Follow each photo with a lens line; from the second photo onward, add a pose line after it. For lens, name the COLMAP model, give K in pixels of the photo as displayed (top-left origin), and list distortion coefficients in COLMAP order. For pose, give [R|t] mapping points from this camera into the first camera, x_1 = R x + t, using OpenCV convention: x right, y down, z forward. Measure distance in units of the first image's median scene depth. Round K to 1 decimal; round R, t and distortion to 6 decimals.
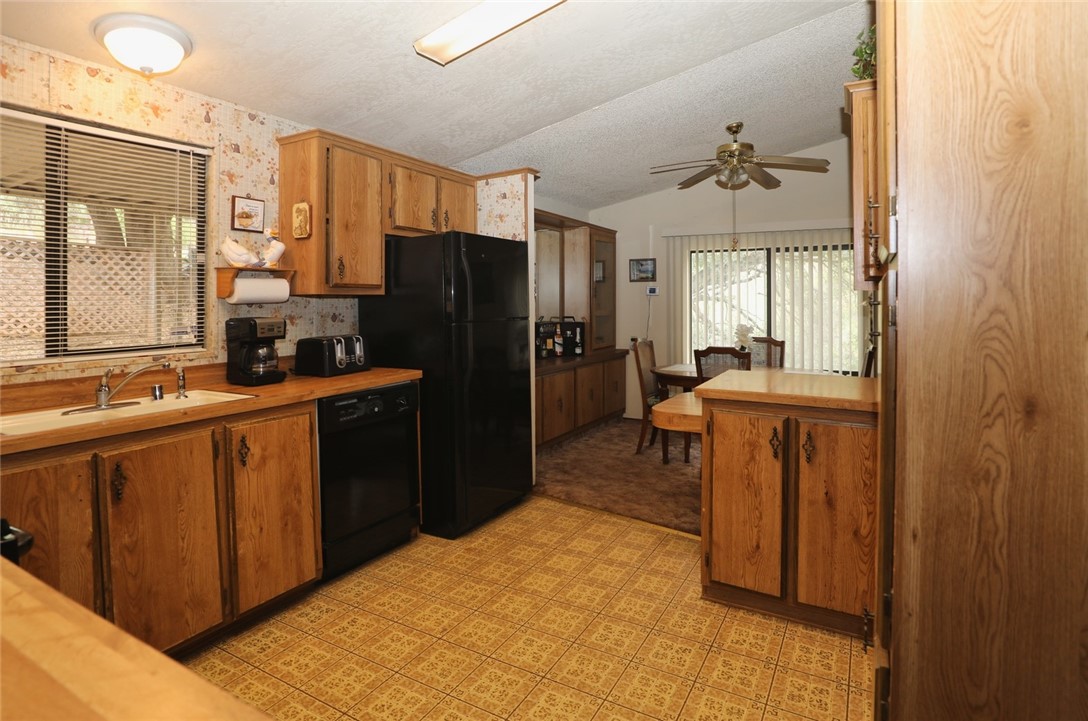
lens RADIAL K [[558.2, 0, 542.6], [0, 558.2, 301.9], [0, 0, 1]] dist [-0.025075, 0.004792]
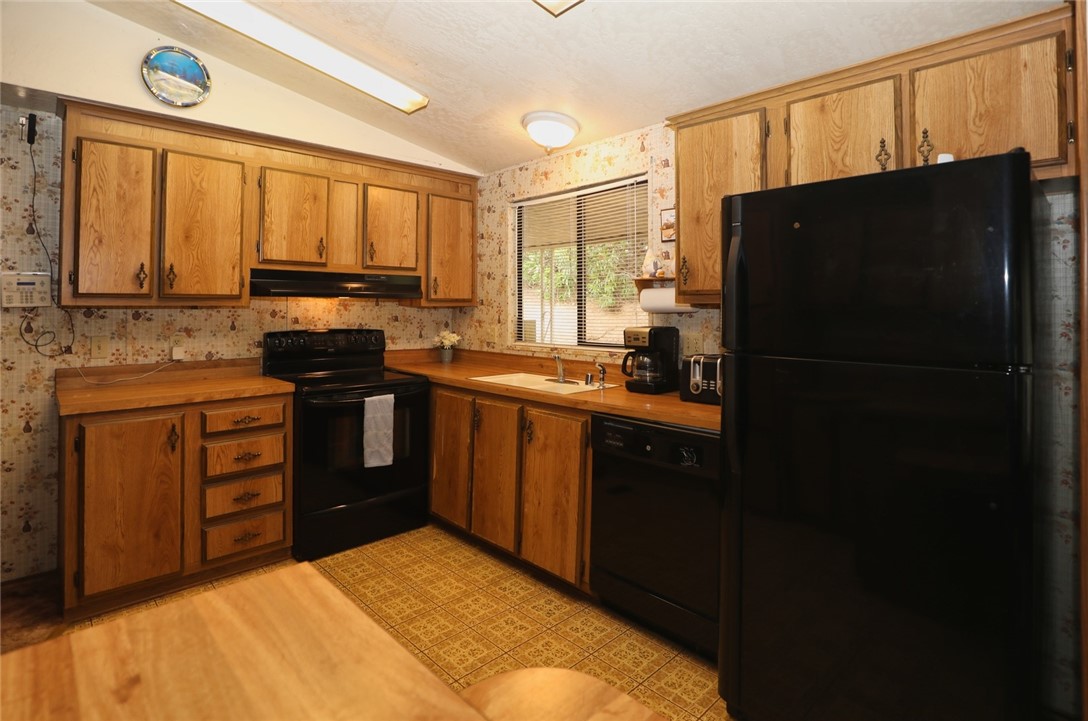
lens RADIAL K [[558.2, 0, 560.1], [0, 558.2, 291.8], [0, 0, 1]] dist [-0.025075, 0.004792]
pose [[-0.271110, -0.016241, -0.962411, 0.562085], [0.006354, 0.999806, -0.018662, -0.018792], [0.962527, -0.011175, -0.270955, 1.205846]]
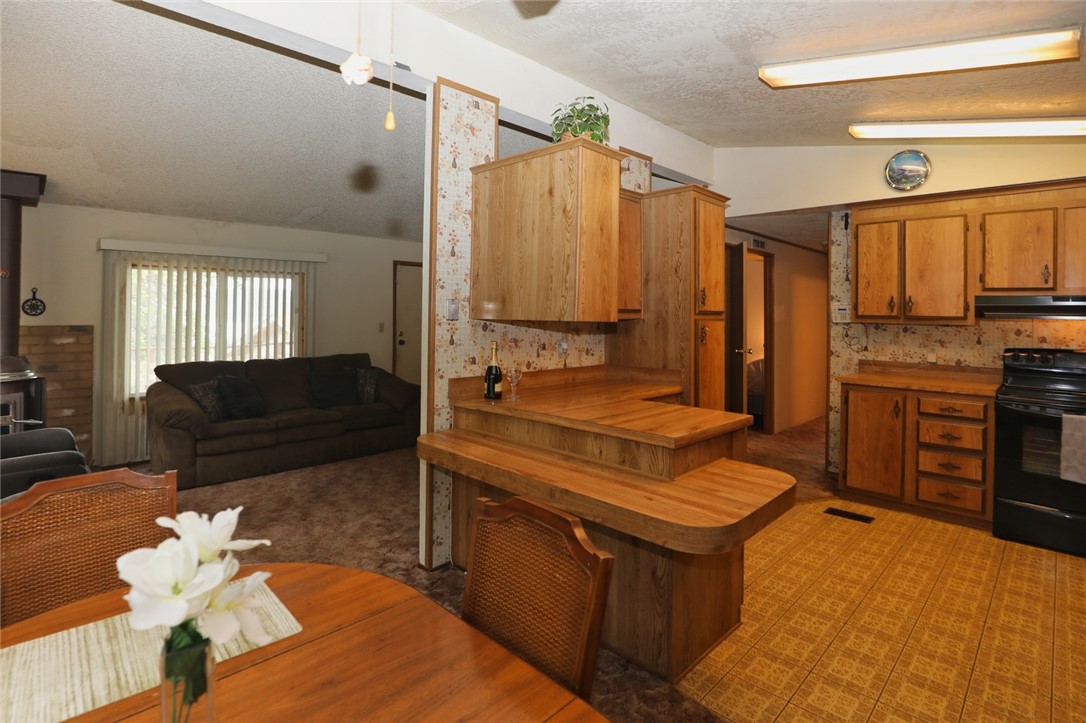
lens RADIAL K [[557.2, 0, 532.3], [0, 557.2, 308.6], [0, 0, 1]] dist [-0.025075, 0.004792]
pose [[-0.968292, -0.007701, 0.249703, 0.392958], [-0.010345, 0.999903, -0.009279, -0.034443], [-0.249607, -0.011568, -0.968278, 2.005043]]
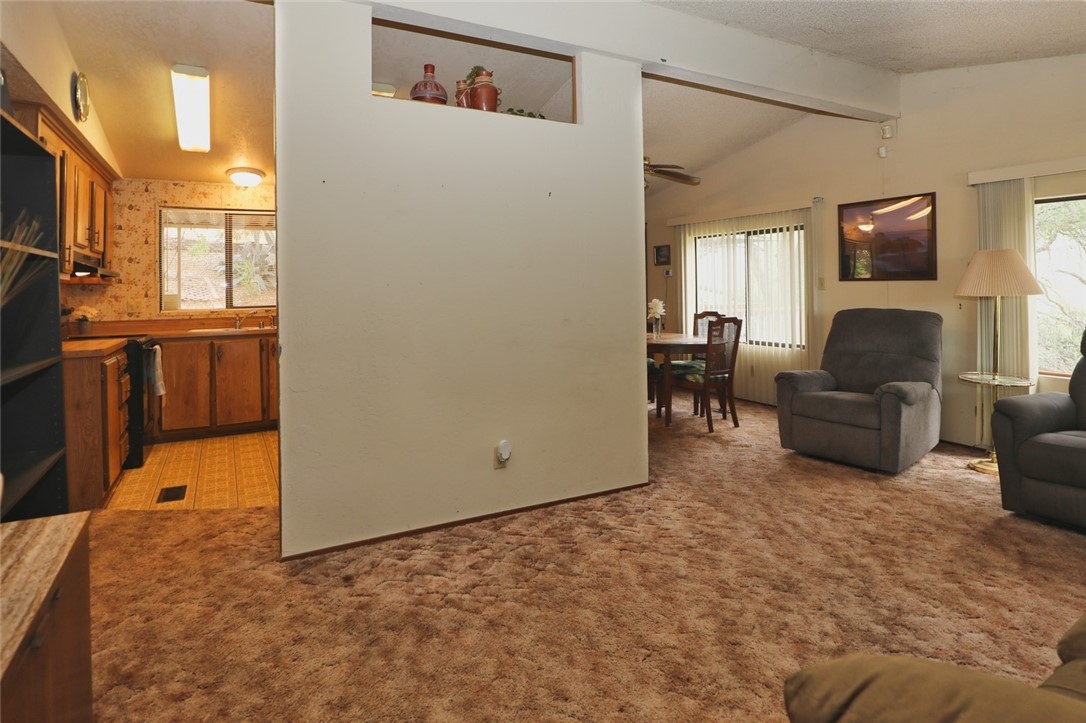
lens RADIAL K [[581.6, 0, 549.7], [0, 581.6, 294.6], [0, 0, 1]] dist [-0.021676, 0.001438]
pose [[0.859426, -0.003834, -0.511246, 1.425190], [0.011118, 0.999876, 0.011192, 0.021842], [0.511139, -0.015303, 0.859362, -0.402877]]
